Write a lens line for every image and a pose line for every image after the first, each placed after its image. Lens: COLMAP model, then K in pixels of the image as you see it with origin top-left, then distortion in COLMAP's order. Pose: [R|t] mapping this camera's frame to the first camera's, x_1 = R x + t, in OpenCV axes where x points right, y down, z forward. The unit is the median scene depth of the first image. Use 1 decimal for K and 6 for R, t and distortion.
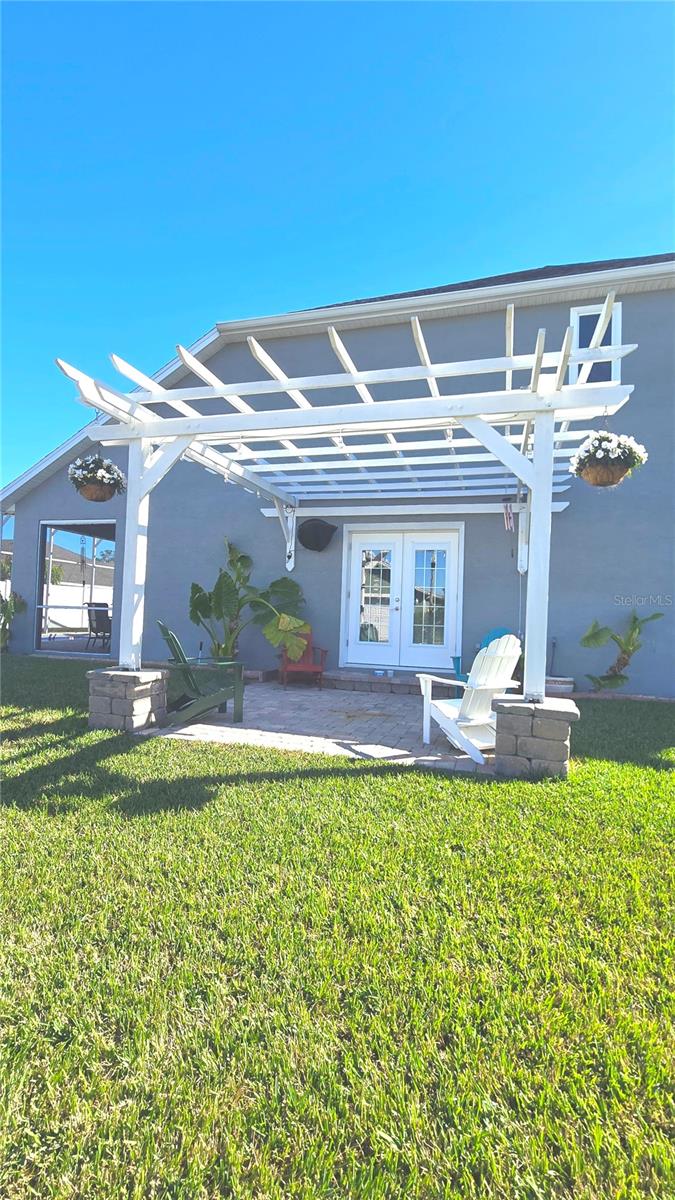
lens RADIAL K [[534.5, 0, 337.5], [0, 534.5, 600.0], [0, 0, 1]] dist [0.000052, 0.000039]
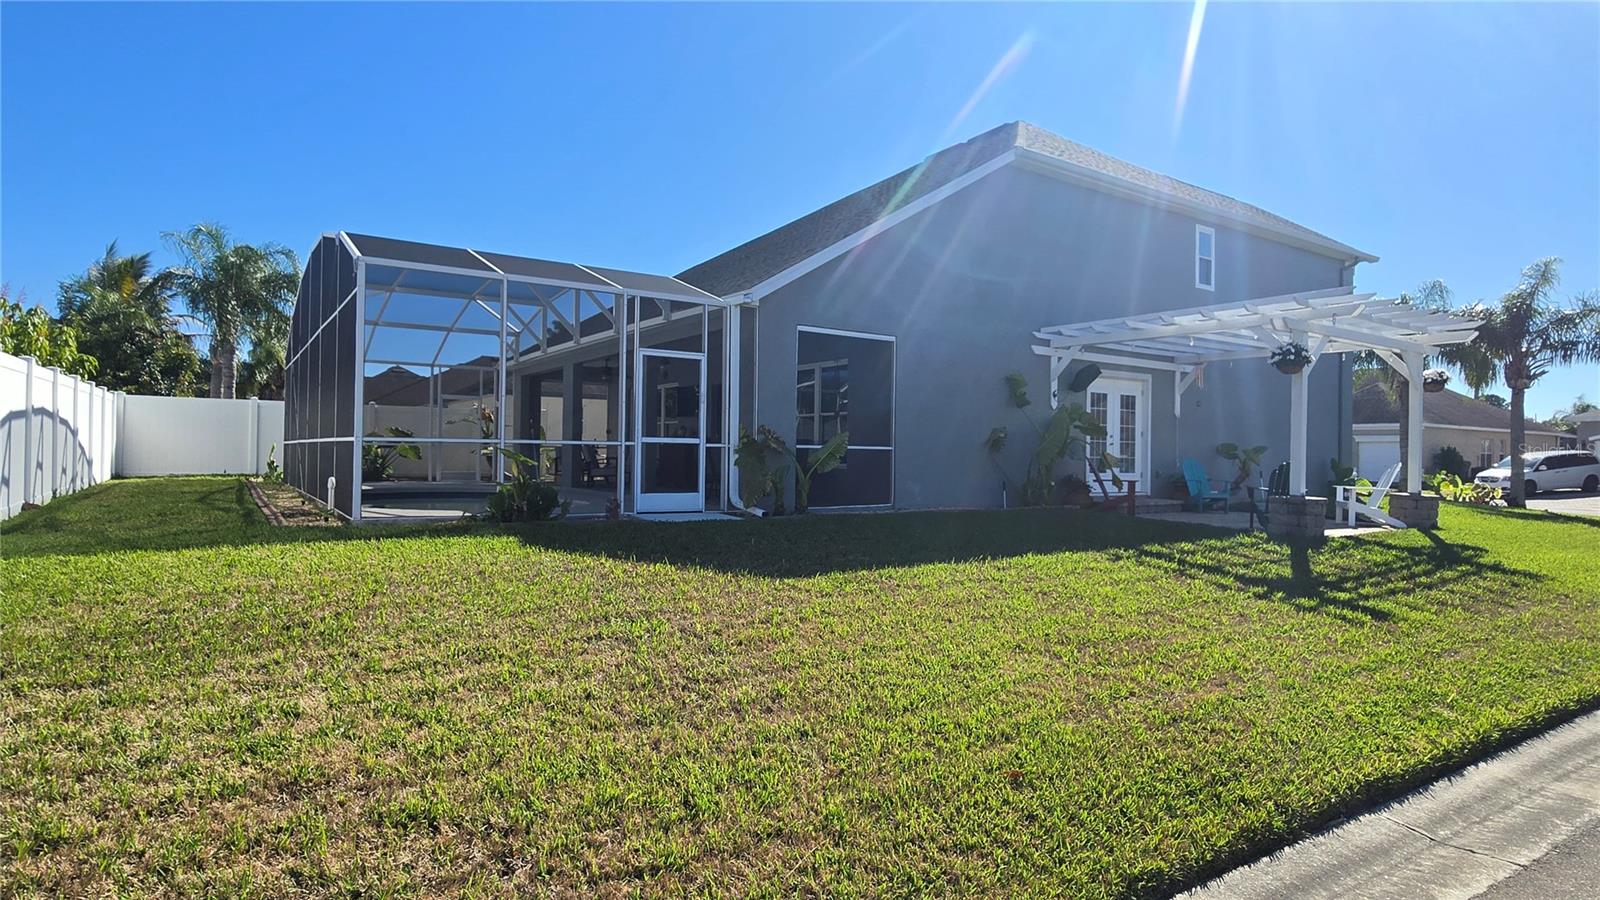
lens RADIAL K [[712.6, 0, 800.0], [0, 712.6, 450.0], [0, 0, 1]] dist [0.000052, 0.000039]
pose [[0.691436, -0.025749, 0.721978, -1.434431], [-0.015473, 0.998608, 0.050432, -0.036989], [-0.722272, -0.046042, 0.690075, 0.395404]]
